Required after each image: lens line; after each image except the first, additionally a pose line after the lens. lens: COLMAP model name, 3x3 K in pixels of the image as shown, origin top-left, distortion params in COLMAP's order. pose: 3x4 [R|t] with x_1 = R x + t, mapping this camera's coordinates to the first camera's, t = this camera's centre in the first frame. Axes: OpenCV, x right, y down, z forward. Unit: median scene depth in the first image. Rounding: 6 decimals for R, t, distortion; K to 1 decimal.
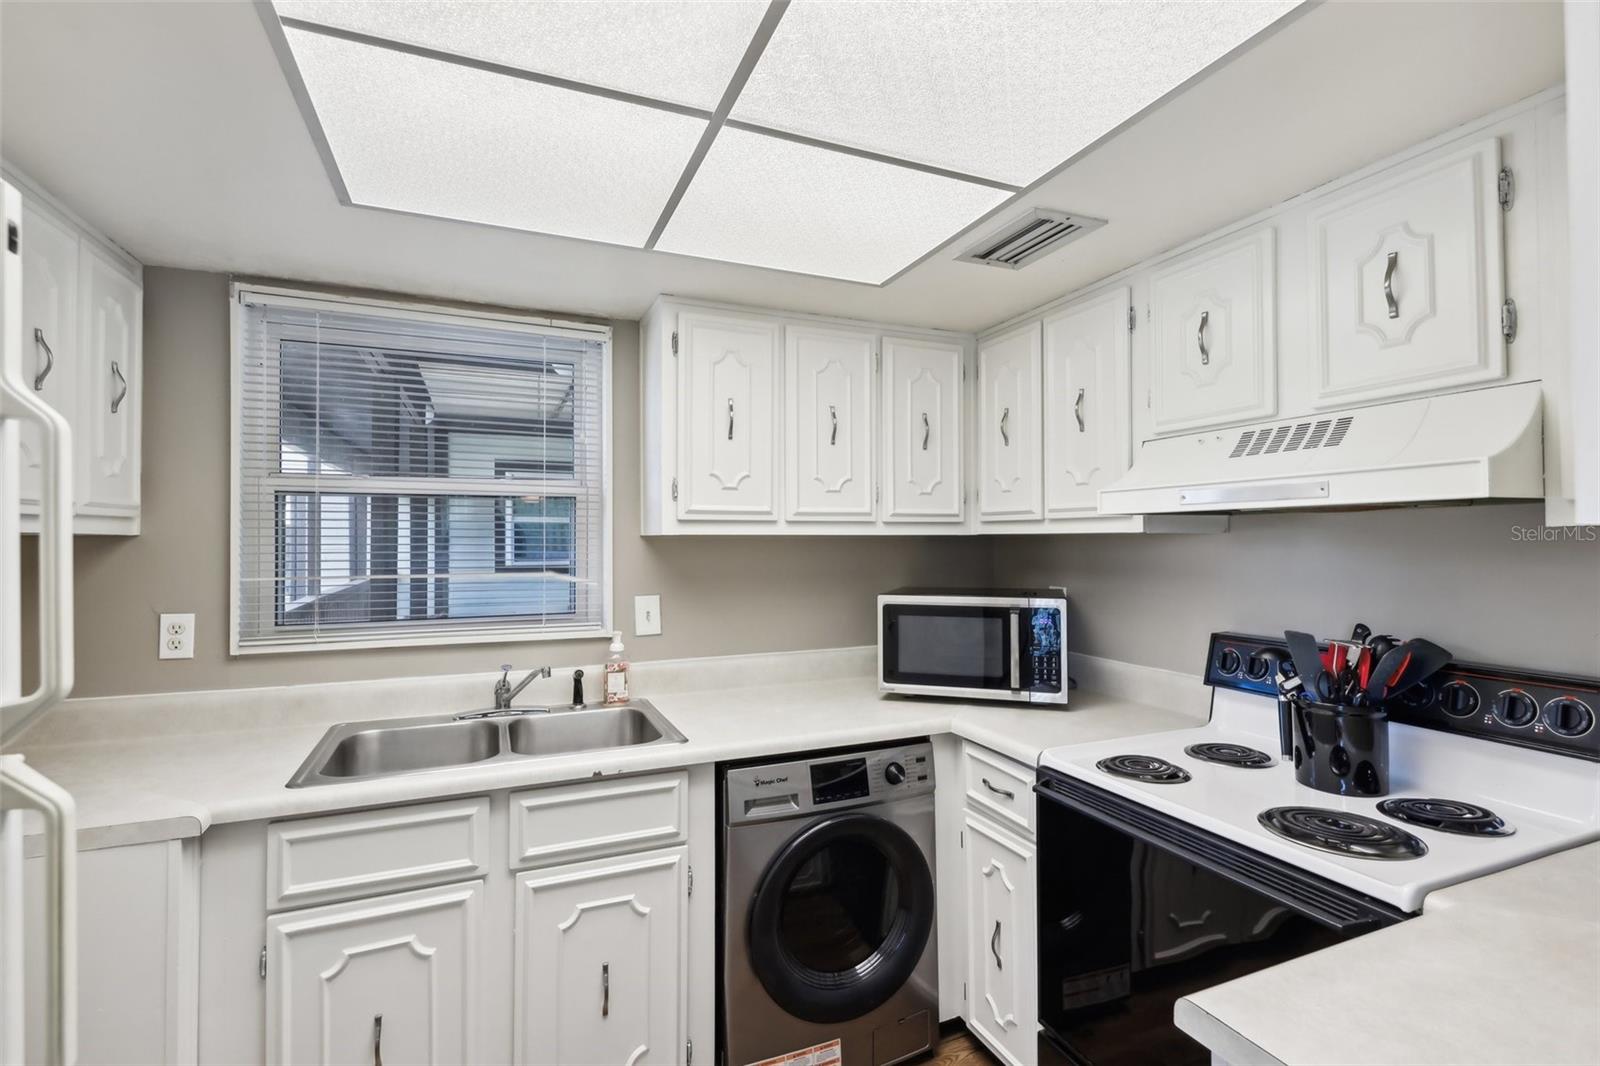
lens RADIAL K [[731.7, 0, 800.7], [0, 731.7, 514.2], [0, 0, 1]] dist [0.002814, -0.000184]
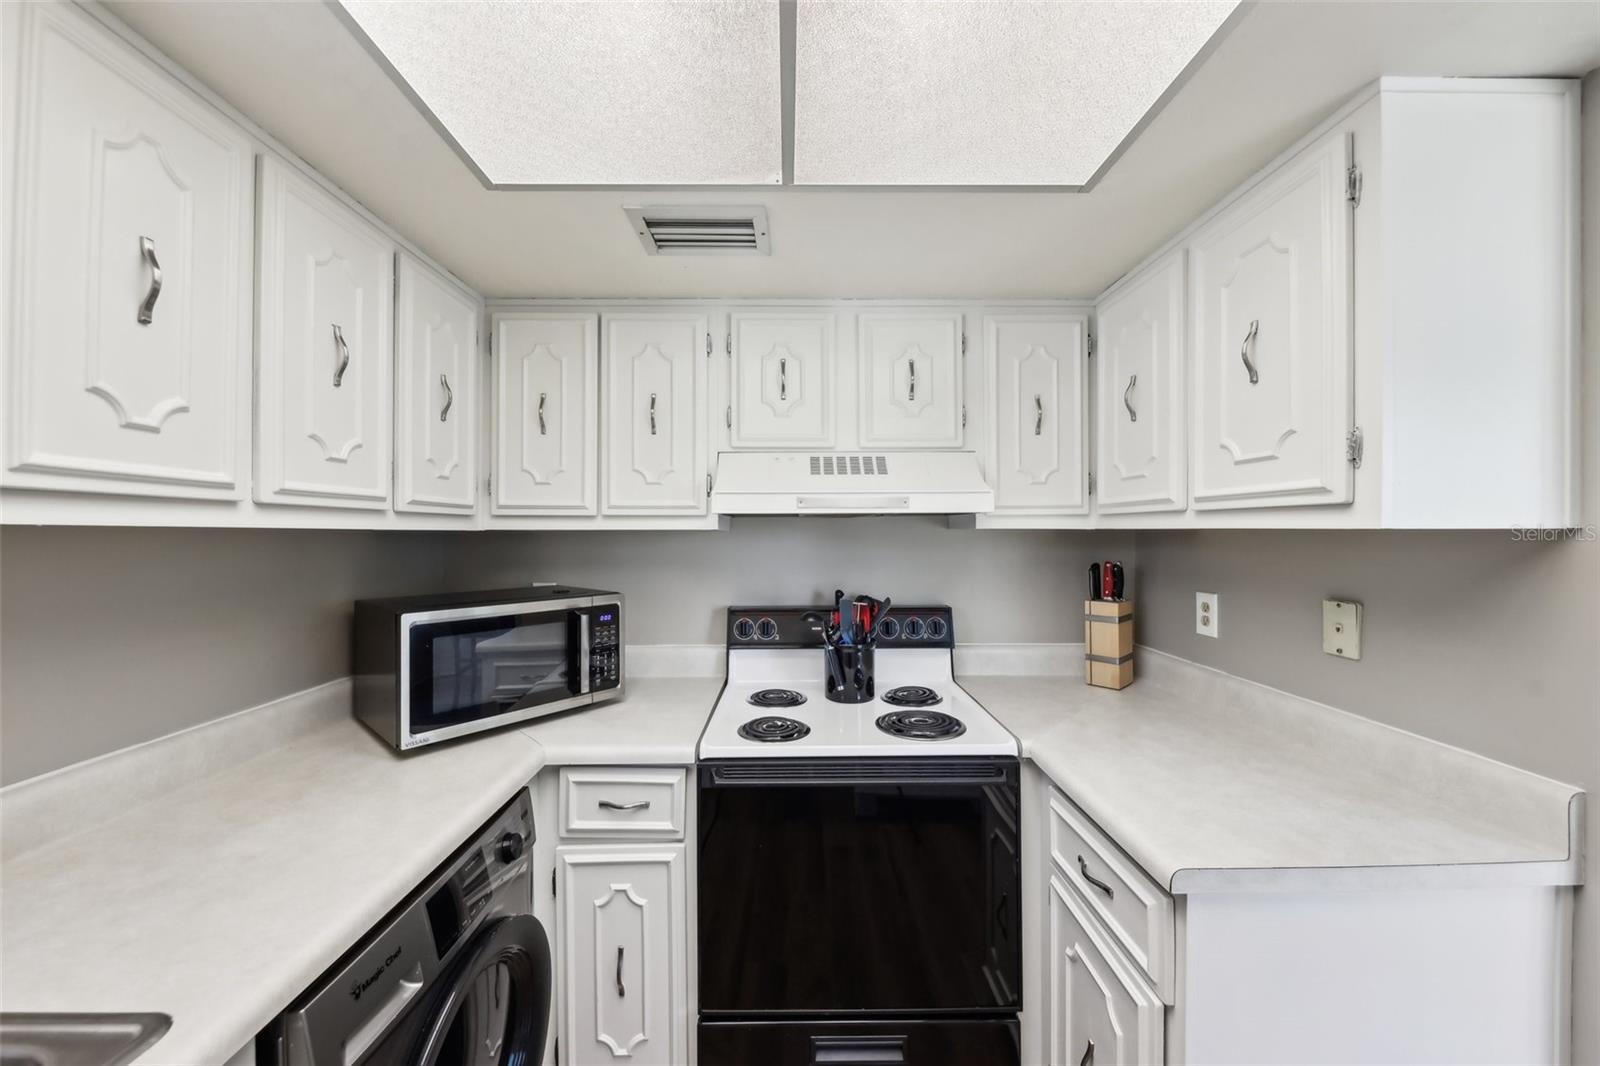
lens RADIAL K [[547.9, 0, 797.6], [0, 547.9, 527.7], [0, 0, 1]] dist [0.012490, -0.010155]
pose [[0.384626, 0.013212, 0.922978, -0.277655], [-0.031884, 0.999491, -0.001020, 0.017339], [-0.922522, -0.029036, 0.384851, 0.512690]]
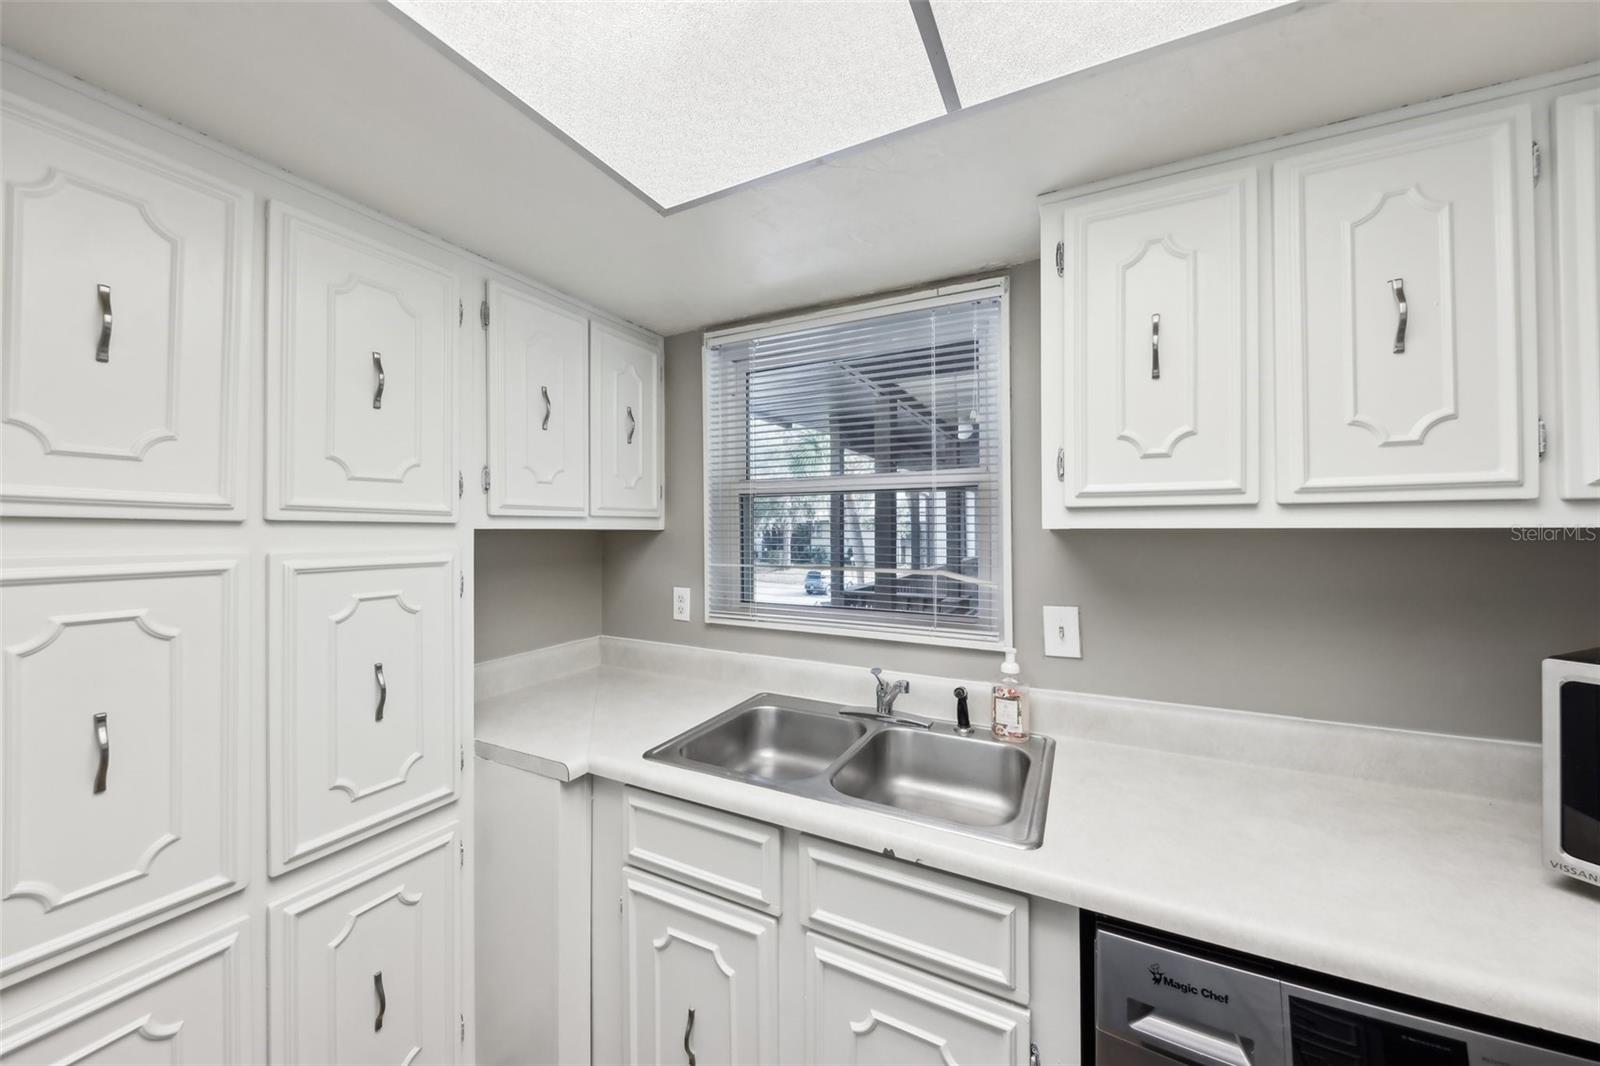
lens RADIAL K [[561.6, 0, 799.7], [0, 561.6, 523.8], [0, 0, 1]] dist [-0.000507, -0.003386]
pose [[0.638346, -0.008428, -0.769704, 0.087486], [0.026751, 0.999579, 0.011241, 0.011103], [0.769285, -0.027766, 0.638302, 0.483646]]
